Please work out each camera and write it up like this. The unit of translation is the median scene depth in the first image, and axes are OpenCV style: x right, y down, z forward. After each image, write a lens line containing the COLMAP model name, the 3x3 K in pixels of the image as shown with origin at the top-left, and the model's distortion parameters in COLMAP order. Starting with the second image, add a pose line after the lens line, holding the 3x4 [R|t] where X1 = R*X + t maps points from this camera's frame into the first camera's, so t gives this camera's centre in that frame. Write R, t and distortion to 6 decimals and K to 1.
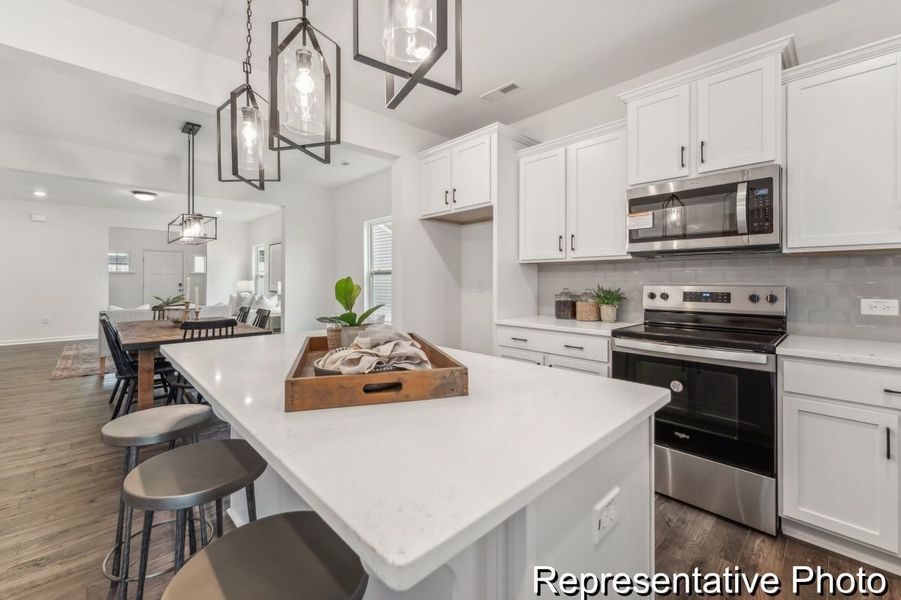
lens RADIAL K [[360.1, 0, 453.1], [0, 360.1, 282.7], [0, 0, 1]] dist [0.000762, 0.000009]
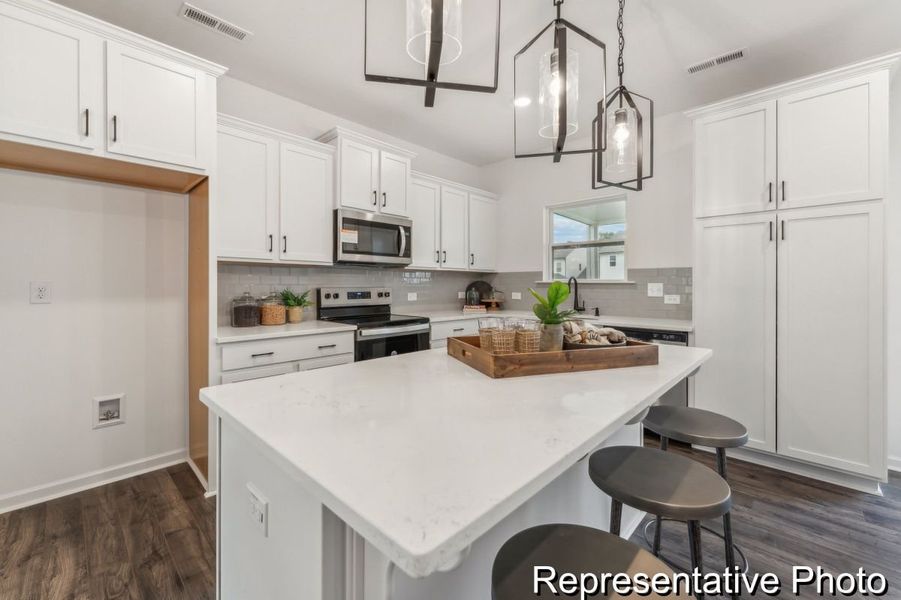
lens RADIAL K [[369.7, 0, 444.9], [0, 369.7, 285.0], [0, 0, 1]] dist [-0.001037, -0.000074]
pose [[-0.004746, -0.006798, 0.999966, -0.768967], [-0.000101, 0.999977, 0.006797, -0.010614], [-0.999989, -0.000069, -0.004747, 0.663944]]
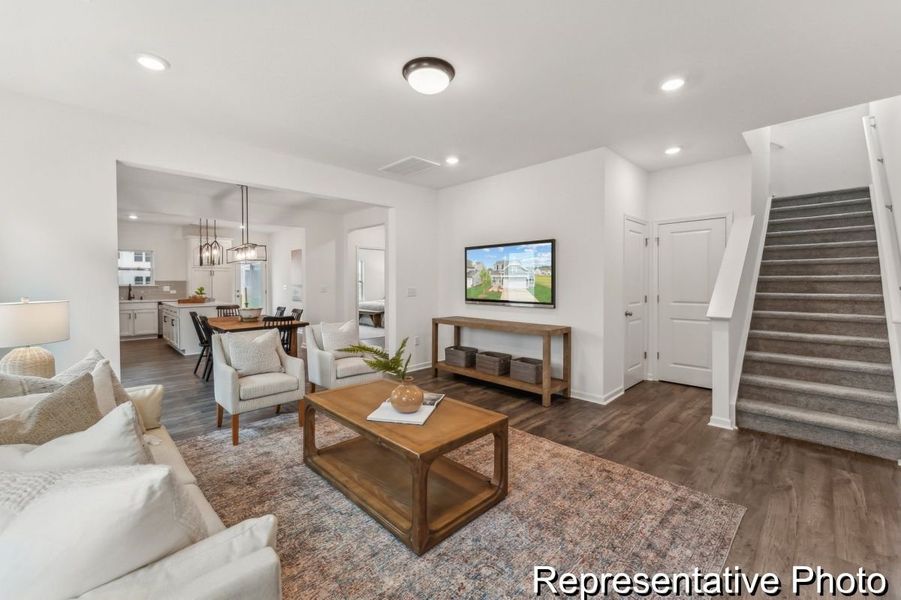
lens RADIAL K [[369.7, 0, 444.9], [0, 369.7, 285.0], [0, 0, 1]] dist [-0.001037, -0.000074]
pose [[-0.999726, -0.001340, 0.023362, -2.398363], [-0.001065, 0.999930, 0.011795, -0.070220], [-0.023377, 0.011767, -0.999657, 3.713938]]
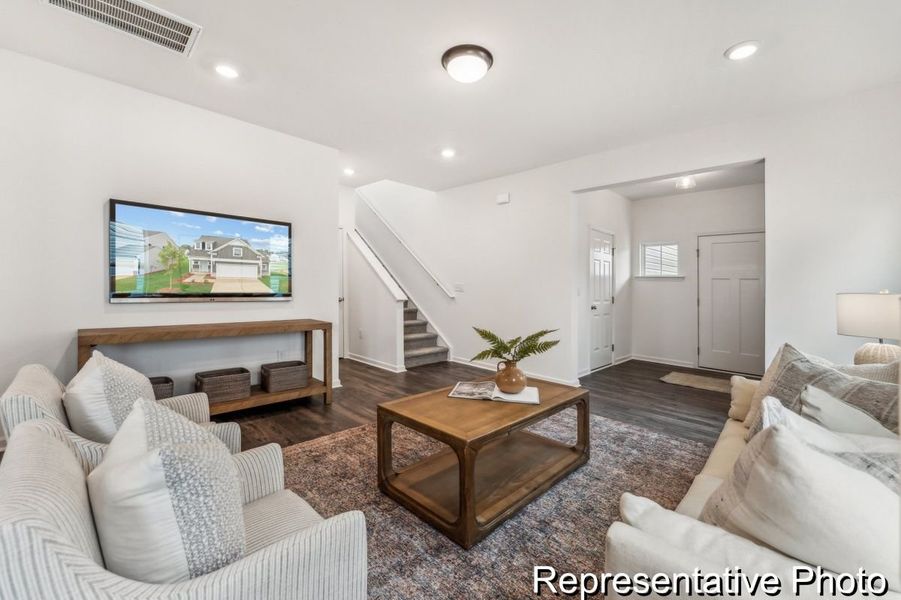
lens RADIAL K [[378.1, 0, 472.8], [0, 378.1, 279.4], [0, 0, 1]] dist [0.053029, -0.000075]
pose [[0.024995, -0.006471, -0.999667, -1.189458], [-0.021676, 0.999740, -0.007014, -0.031394], [0.999453, 0.021844, 0.024849, 2.581051]]
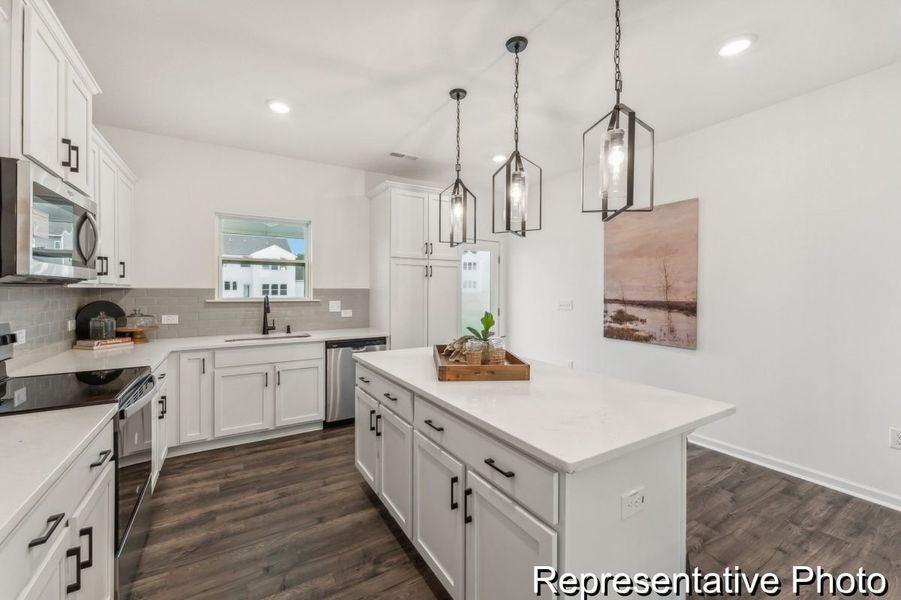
lens RADIAL K [[366.0, 0, 434.2], [0, 366.0, 289.4], [0, 0, 1]] dist [0.001864, 0.000198]
pose [[-0.965523, -0.002460, 0.260304, -0.241687], [-0.003736, 0.999983, -0.004407, -0.057552], [-0.260289, -0.005228, -0.965517, 1.397518]]
